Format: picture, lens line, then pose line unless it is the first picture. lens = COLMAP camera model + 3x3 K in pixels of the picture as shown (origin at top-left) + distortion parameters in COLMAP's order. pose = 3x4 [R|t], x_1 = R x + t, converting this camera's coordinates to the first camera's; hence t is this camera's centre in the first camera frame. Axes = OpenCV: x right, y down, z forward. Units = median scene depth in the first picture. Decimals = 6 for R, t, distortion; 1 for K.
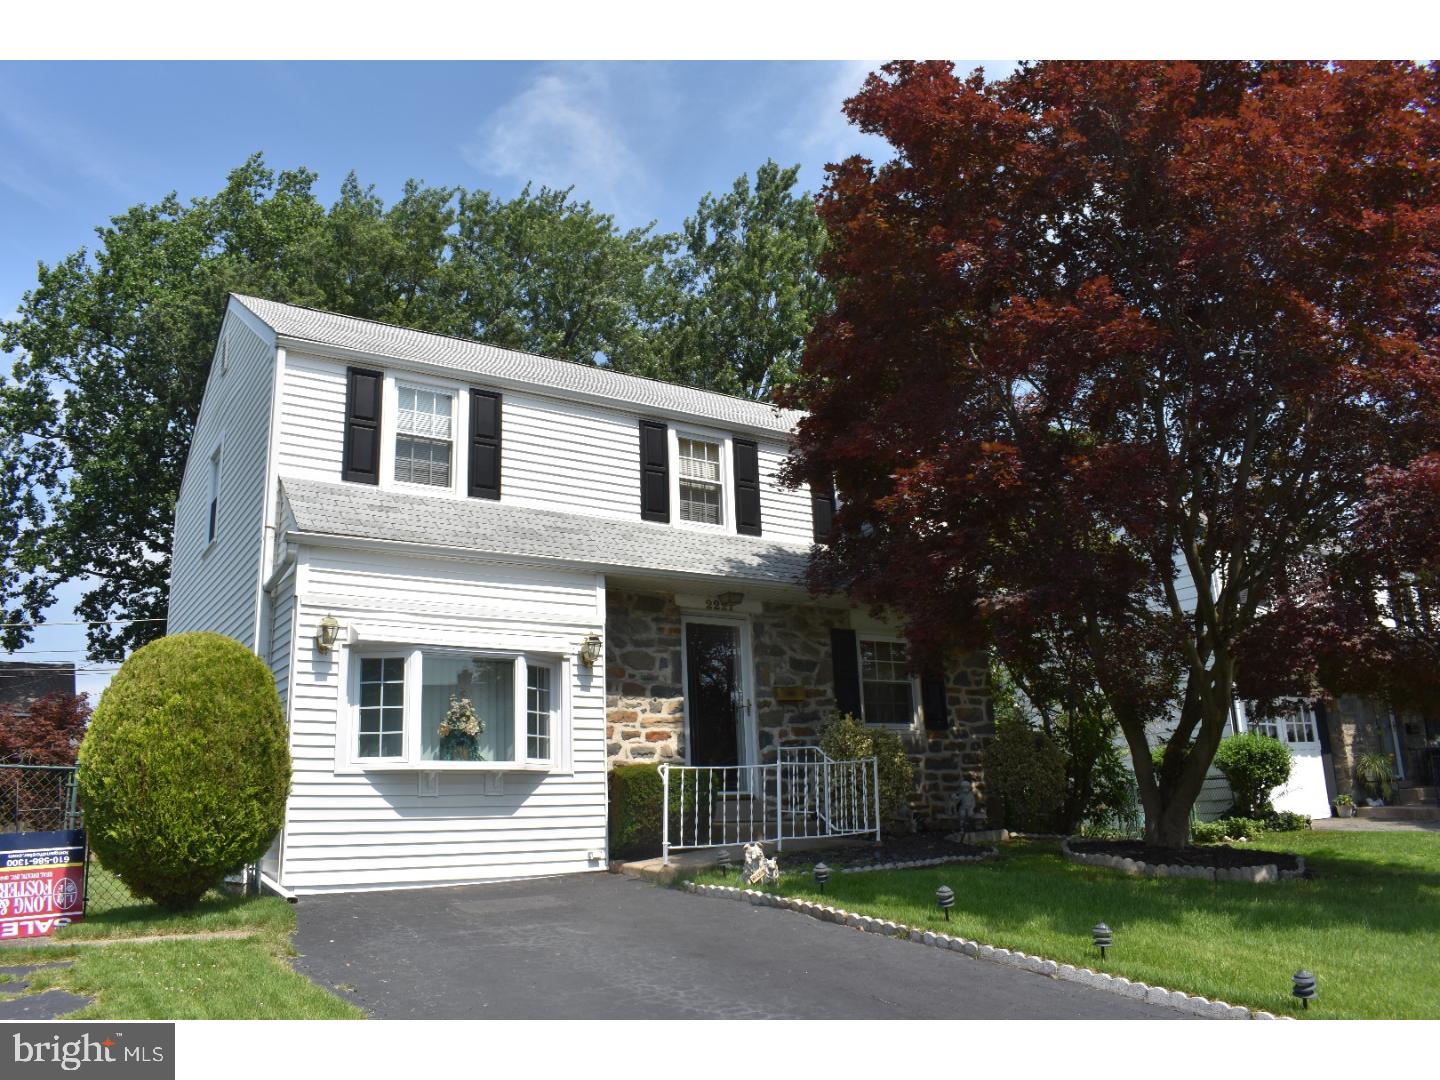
lens RADIAL K [[1130.7, 0, 715.6], [0, 1130.7, 537.8], [0, 0, 1]] dist [-0.090089, -0.011978]
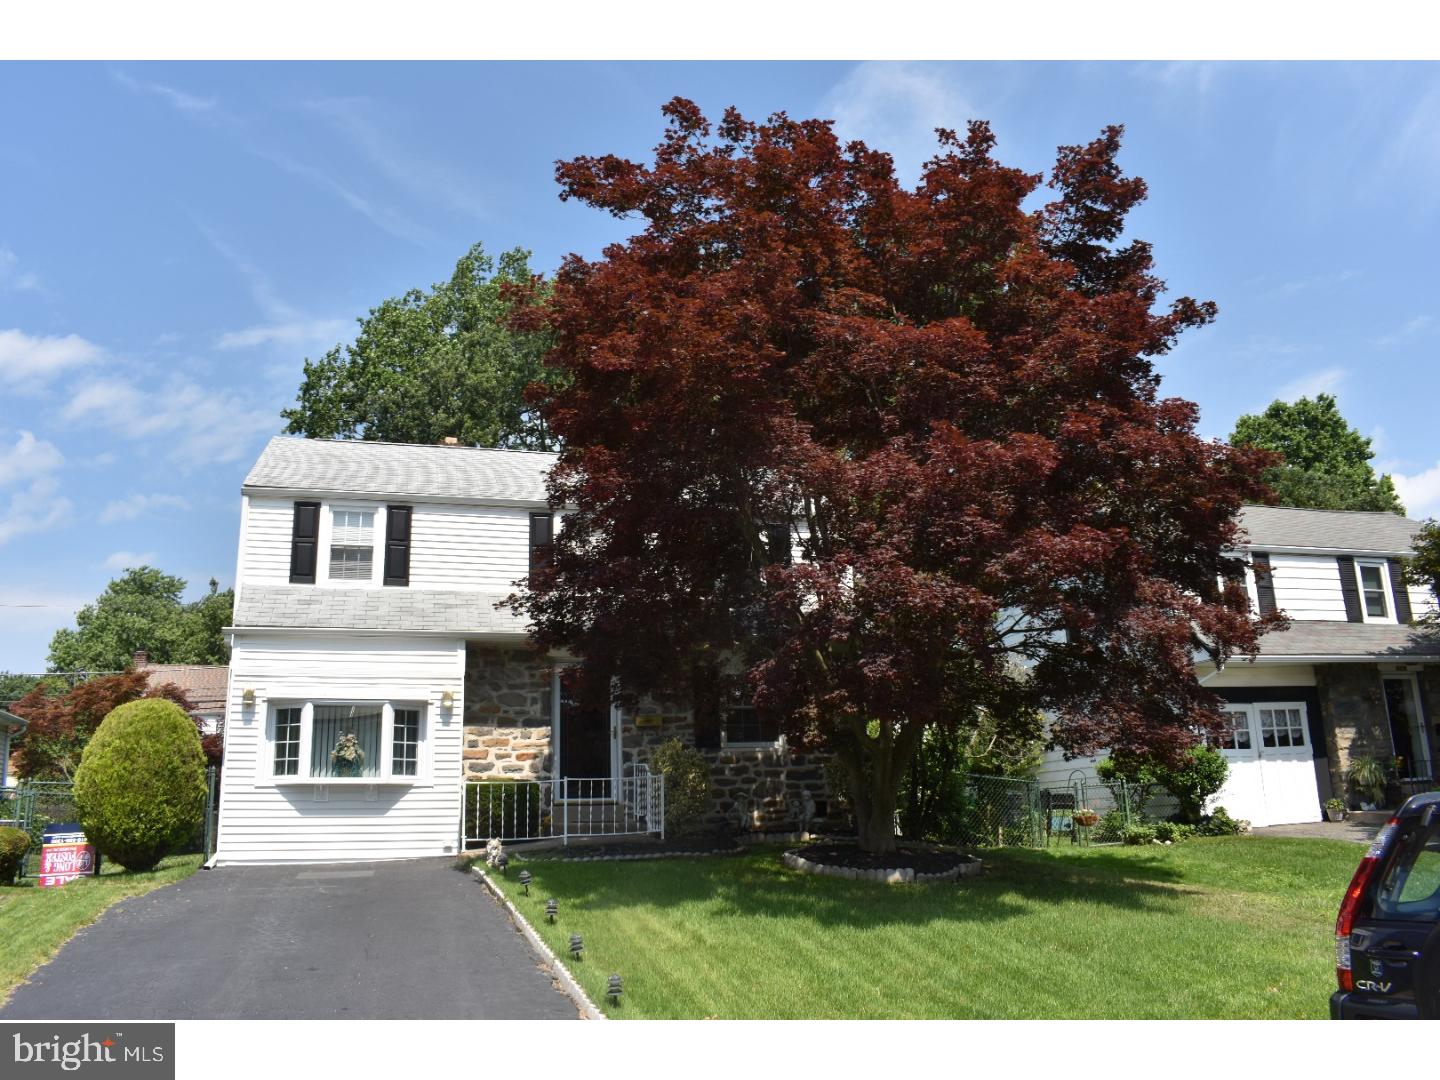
lens RADIAL K [[1130.7, 0, 733.3], [0, 1130.7, 537.3], [0, 0, 1]] dist [-0.090089, -0.011978]
pose [[0.953442, -0.064476, -0.294605, 0.605446], [0.066967, 0.997754, -0.001636, -0.065270], [0.294048, -0.018169, 0.955618, -0.193864]]
